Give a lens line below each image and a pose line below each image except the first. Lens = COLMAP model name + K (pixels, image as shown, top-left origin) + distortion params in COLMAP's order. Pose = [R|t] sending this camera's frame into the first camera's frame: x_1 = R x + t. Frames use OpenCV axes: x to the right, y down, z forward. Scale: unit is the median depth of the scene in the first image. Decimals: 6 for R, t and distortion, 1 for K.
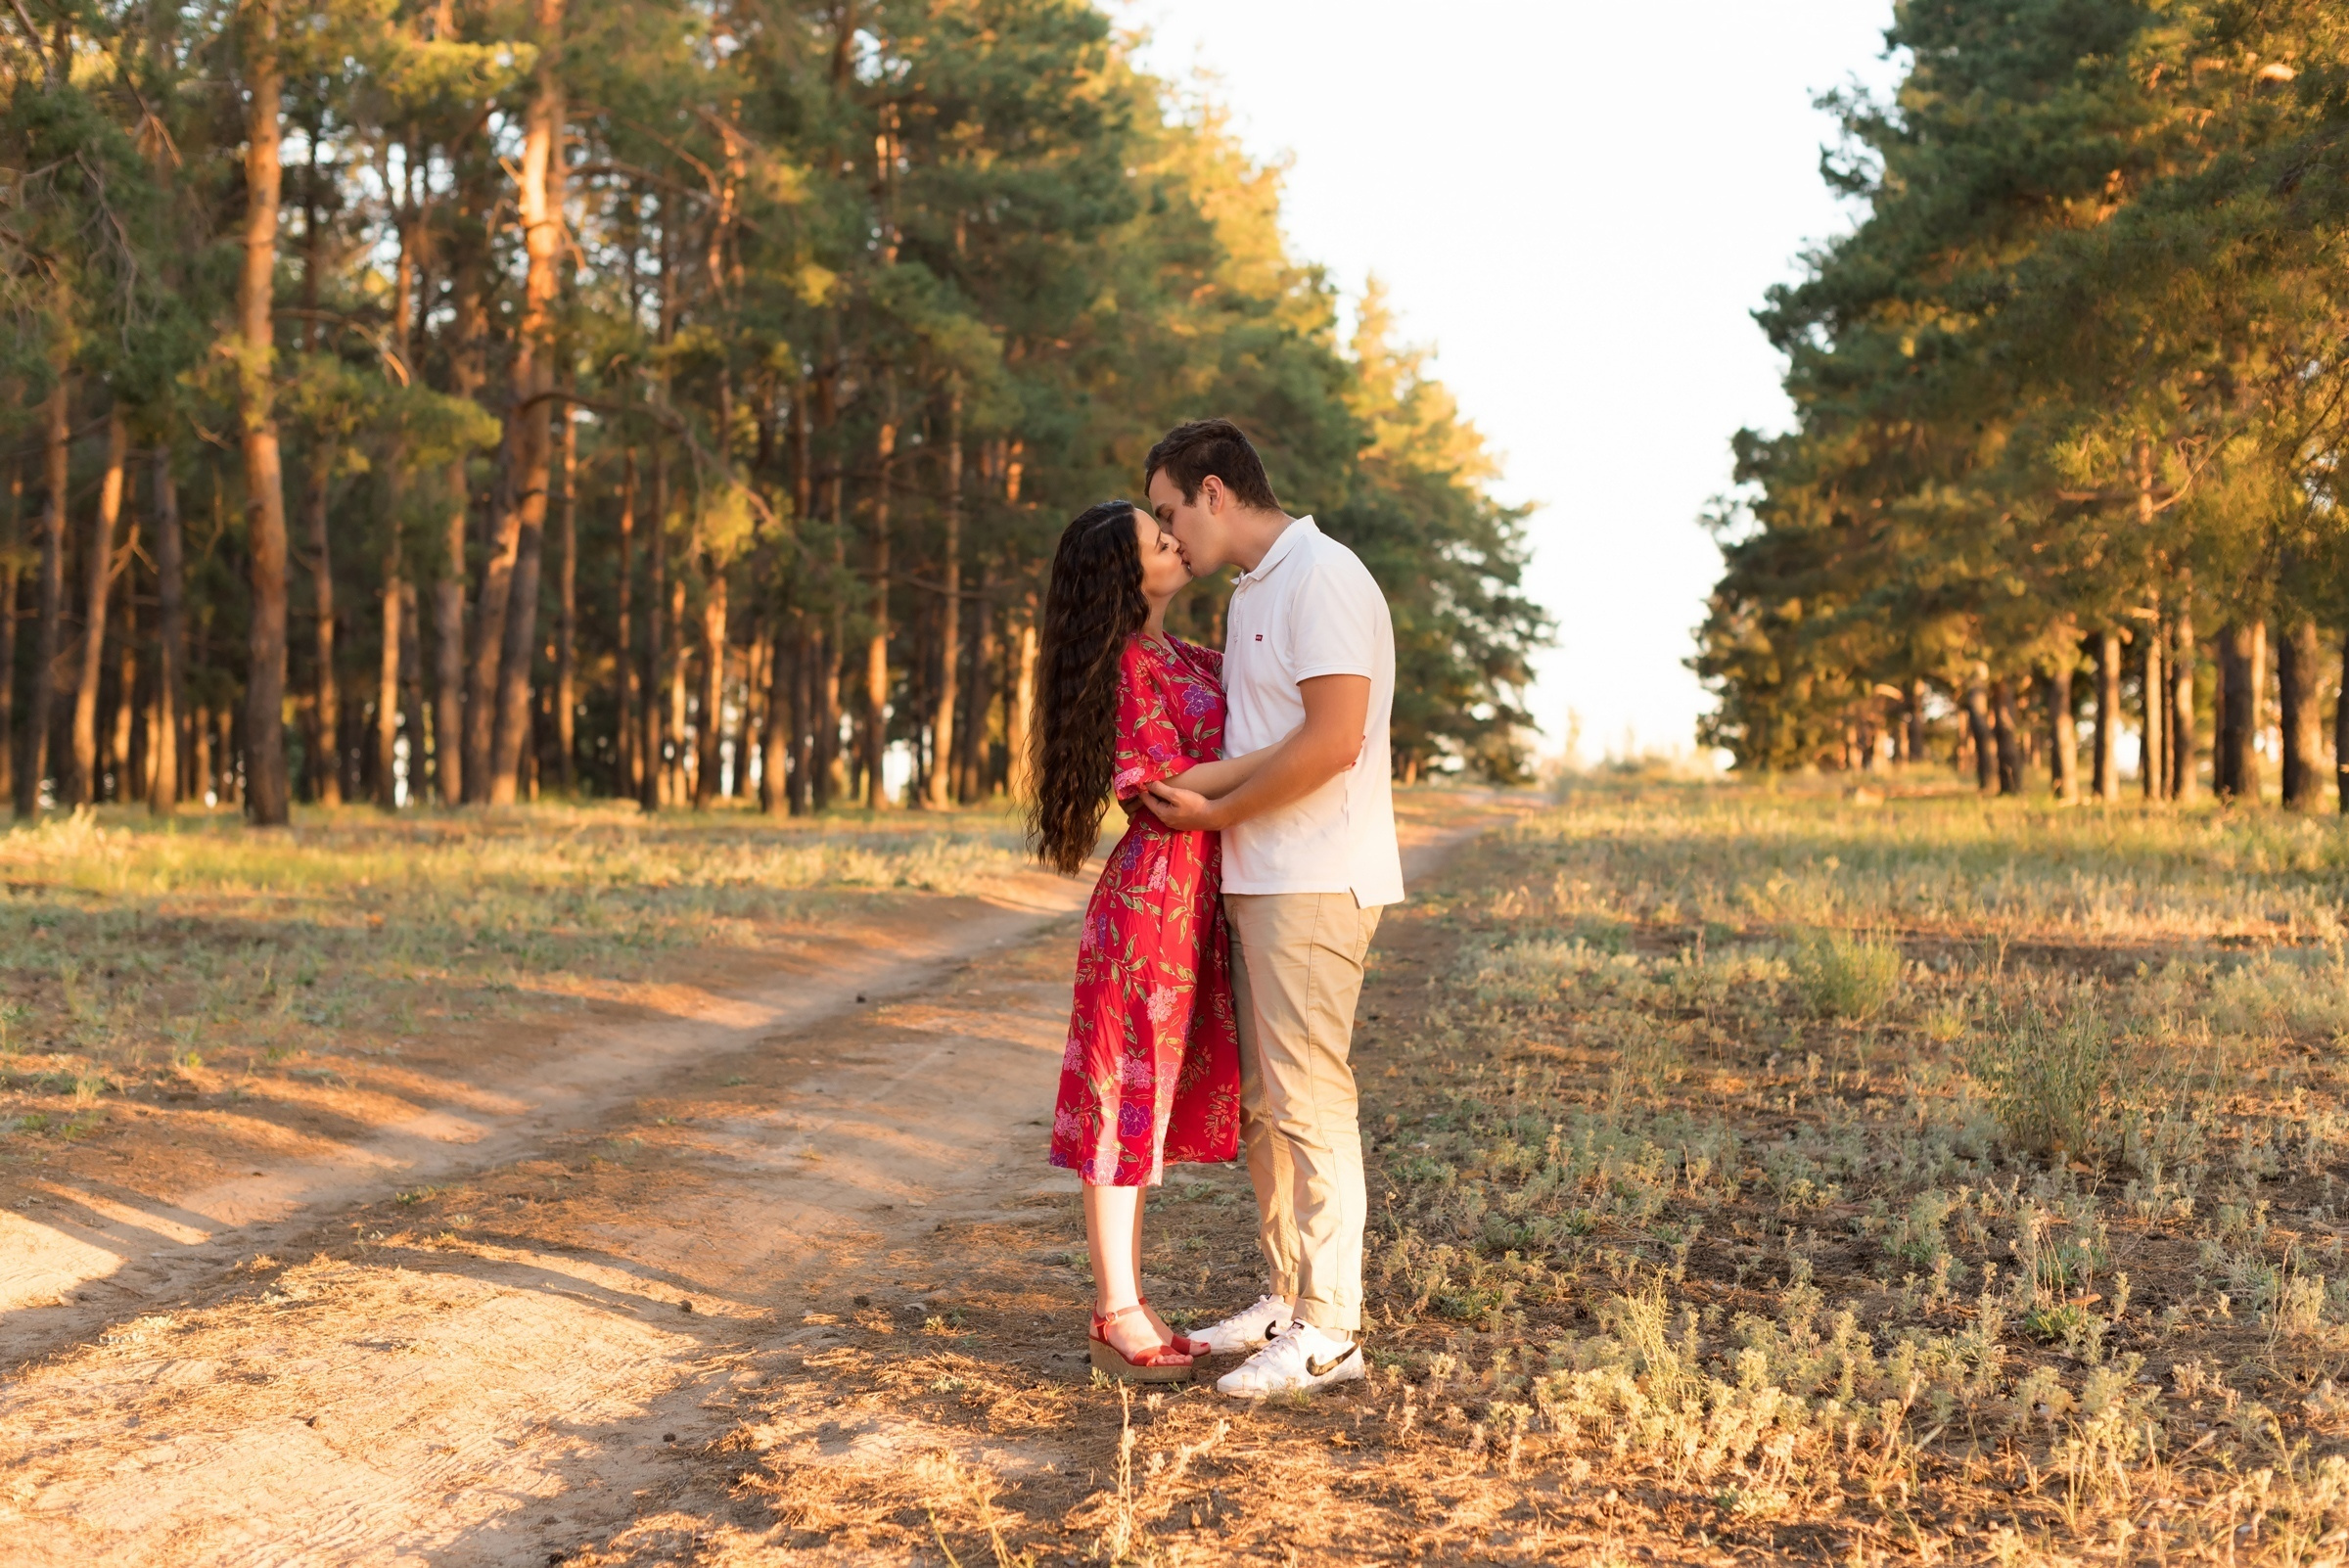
lens RADIAL K [[3706.5, 0, 1174.5], [0, 3706.5, 784.0], [0, 0, 1]] dist [-0.010301, -0.077186]
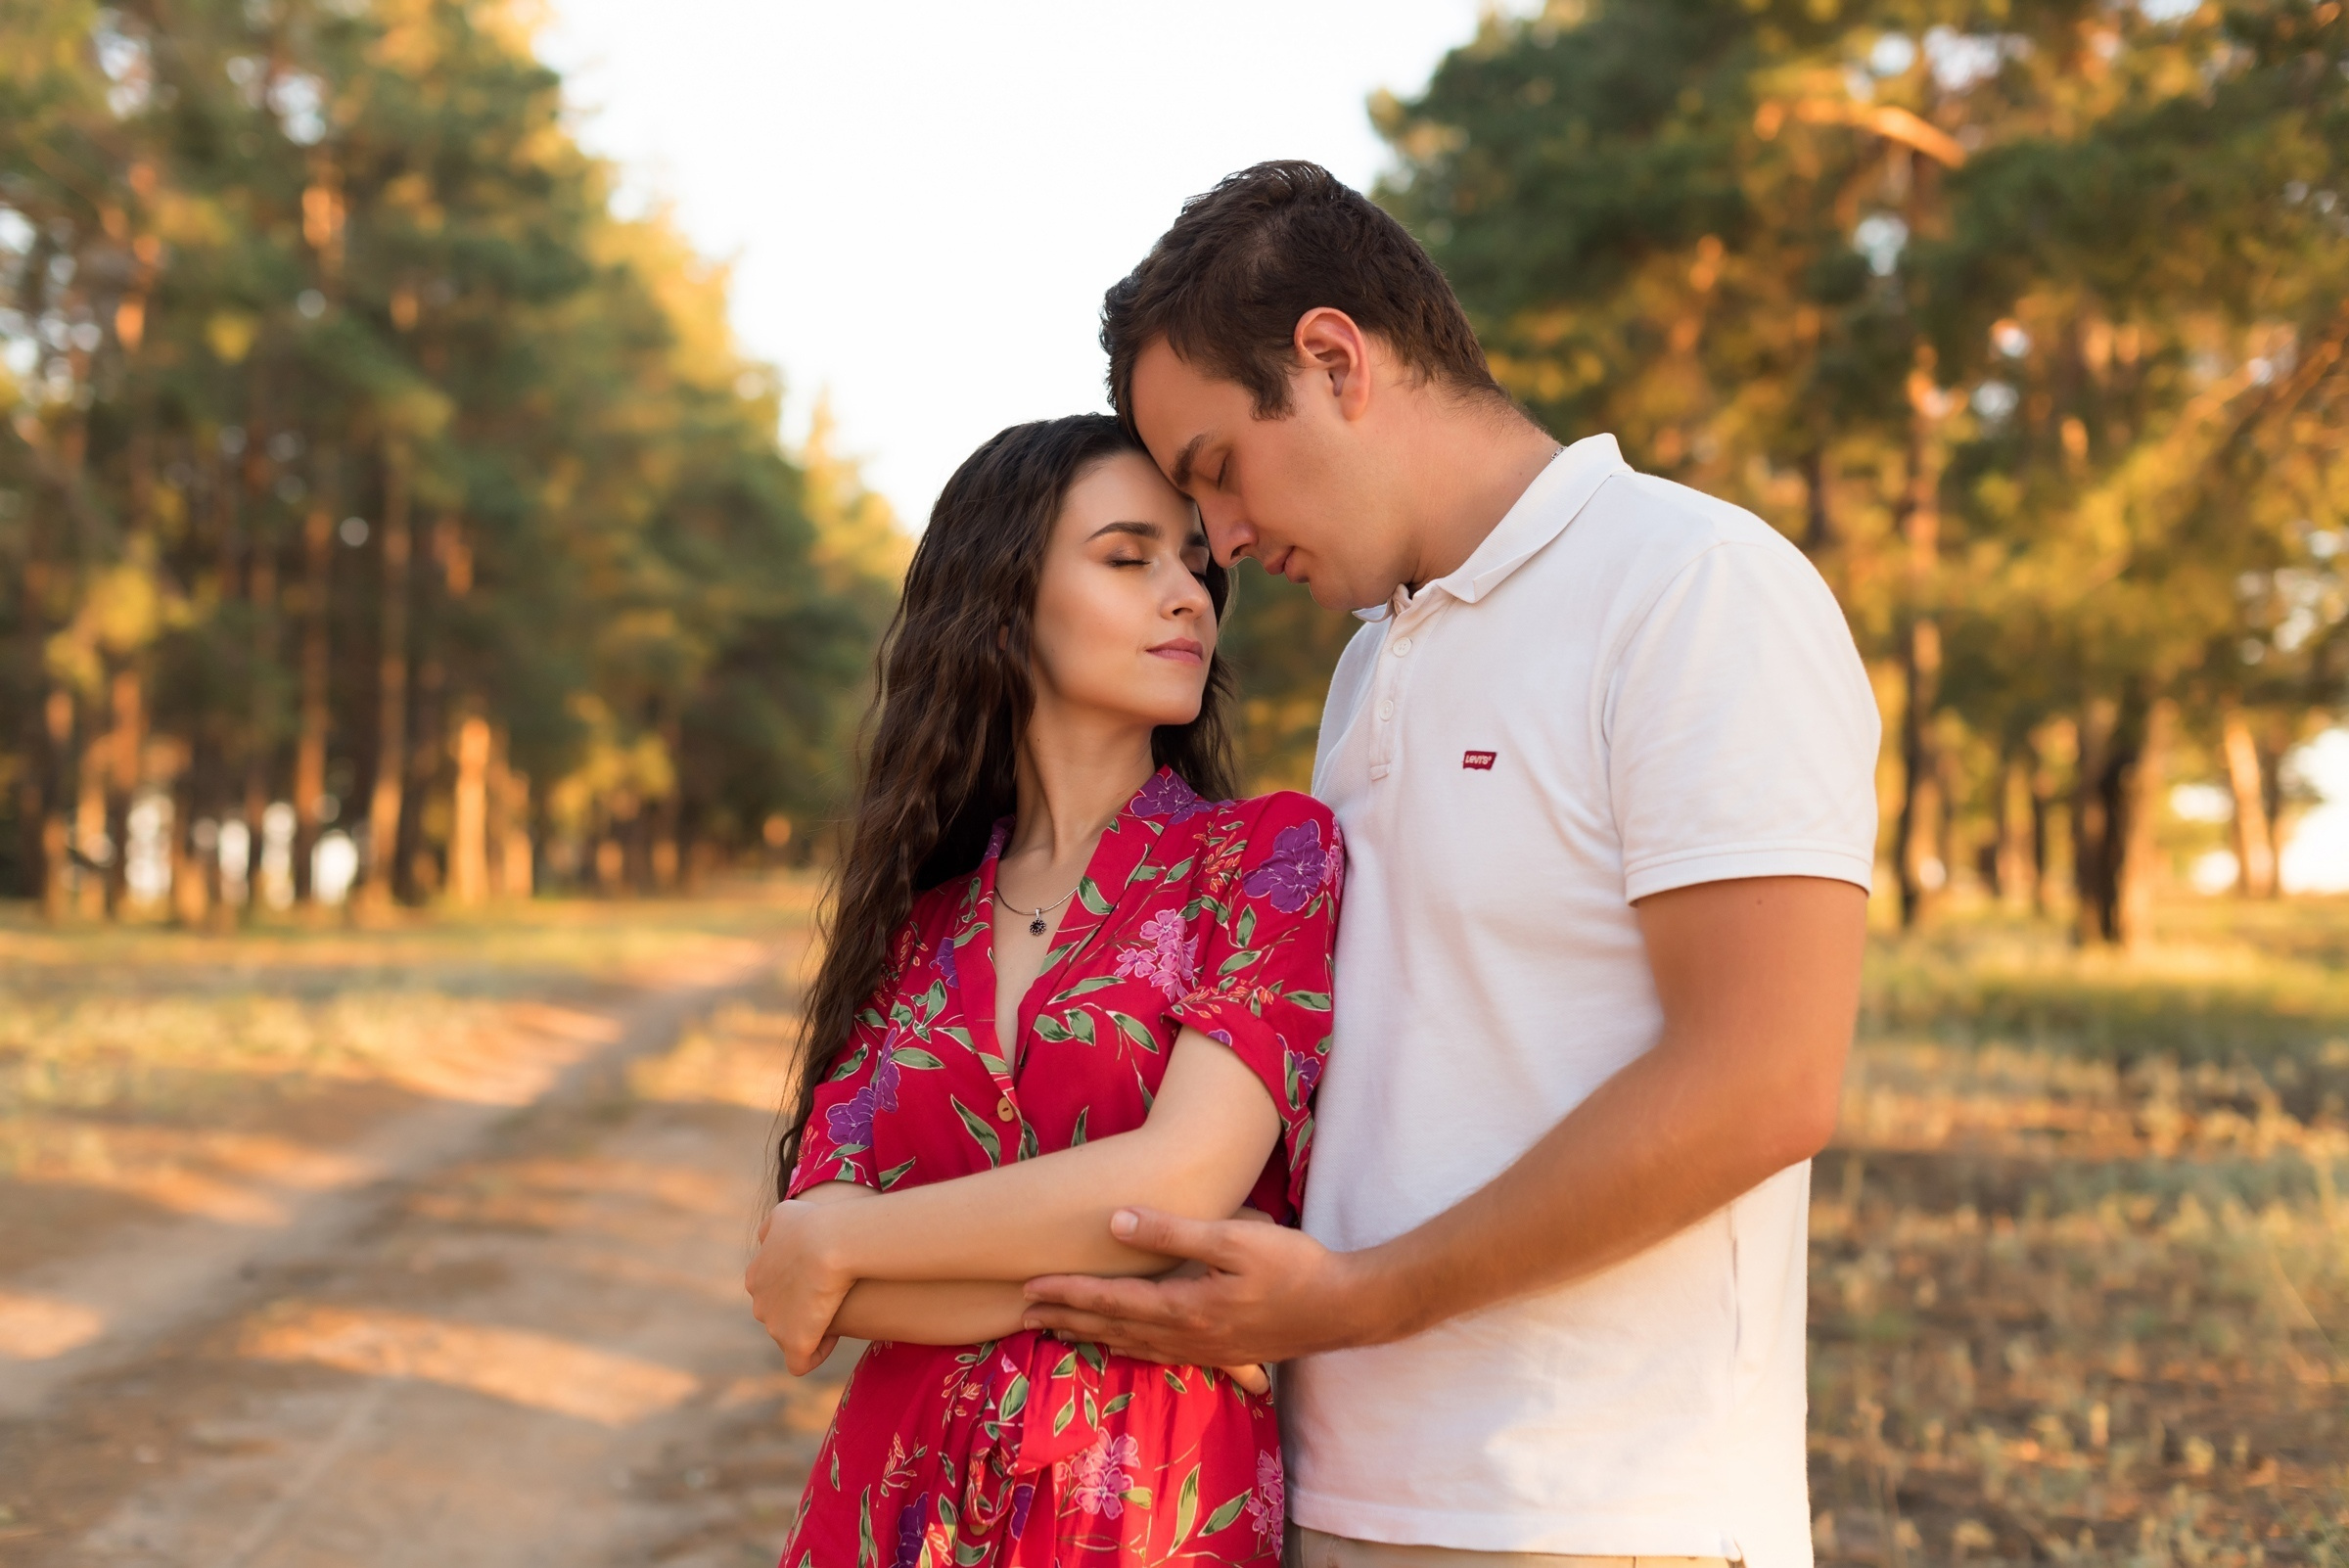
lens RADIAL K [[3344.6, 0, 1174.5], [0, 3344.6, 784.0], [0, 0, 1]] dist [0.025301, 0.073767]
pose [[0.985743, 0.002925, 0.168235, -0.007956], [0.001280, 0.999690, -0.024882, -0.006401], [-0.168255, 0.024743, 0.985433, 0.140787]]
